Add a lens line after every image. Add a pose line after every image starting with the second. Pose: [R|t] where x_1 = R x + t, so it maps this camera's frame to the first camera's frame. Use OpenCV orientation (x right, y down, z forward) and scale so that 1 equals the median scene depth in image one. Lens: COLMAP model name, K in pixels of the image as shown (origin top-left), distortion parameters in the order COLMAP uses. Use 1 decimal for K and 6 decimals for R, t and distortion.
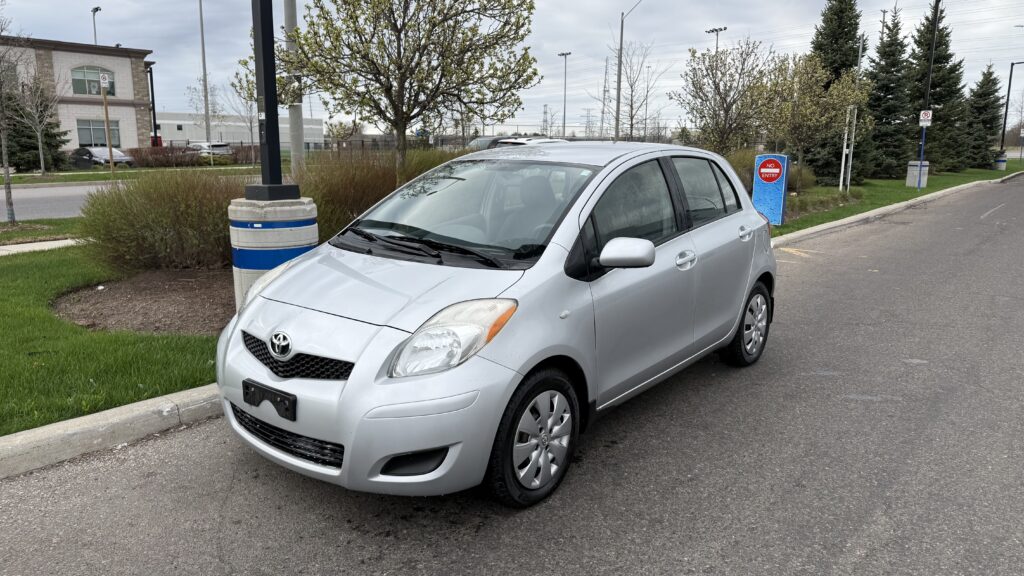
lens RADIAL K [[724.5, 0, 510.6], [0, 724.5, 280.8], [0, 0, 1]] dist [0.025966, -0.064216]
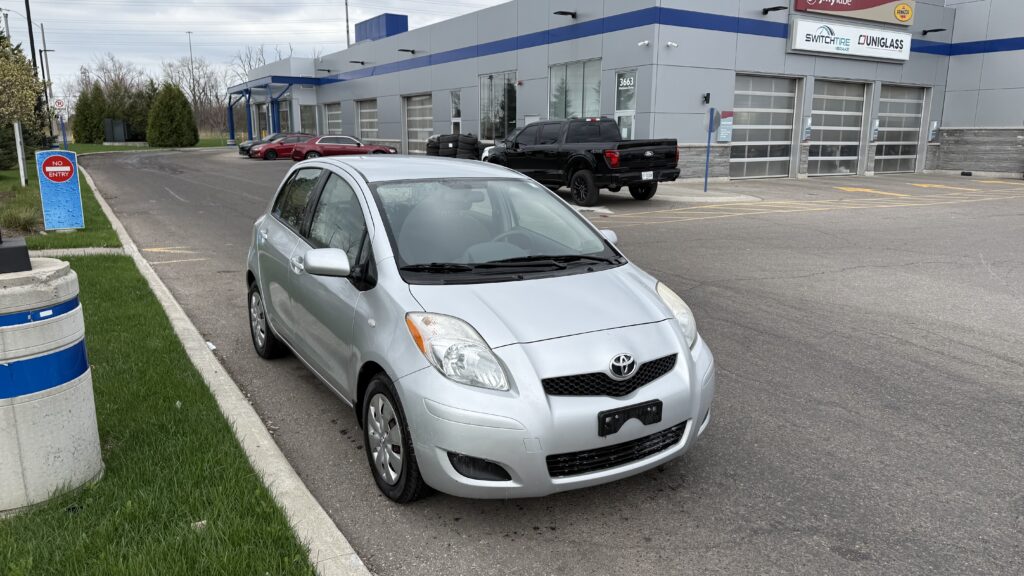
lens RADIAL K [[724.5, 0, 515.5], [0, 724.5, 287.2], [0, 0, 1]] dist [0.025966, -0.064216]
pose [[0.344150, -0.204050, 0.916474, -0.753357], [0.174306, 0.973016, 0.151184, -0.119515], [-0.922593, 0.107717, 0.370431, 0.427627]]
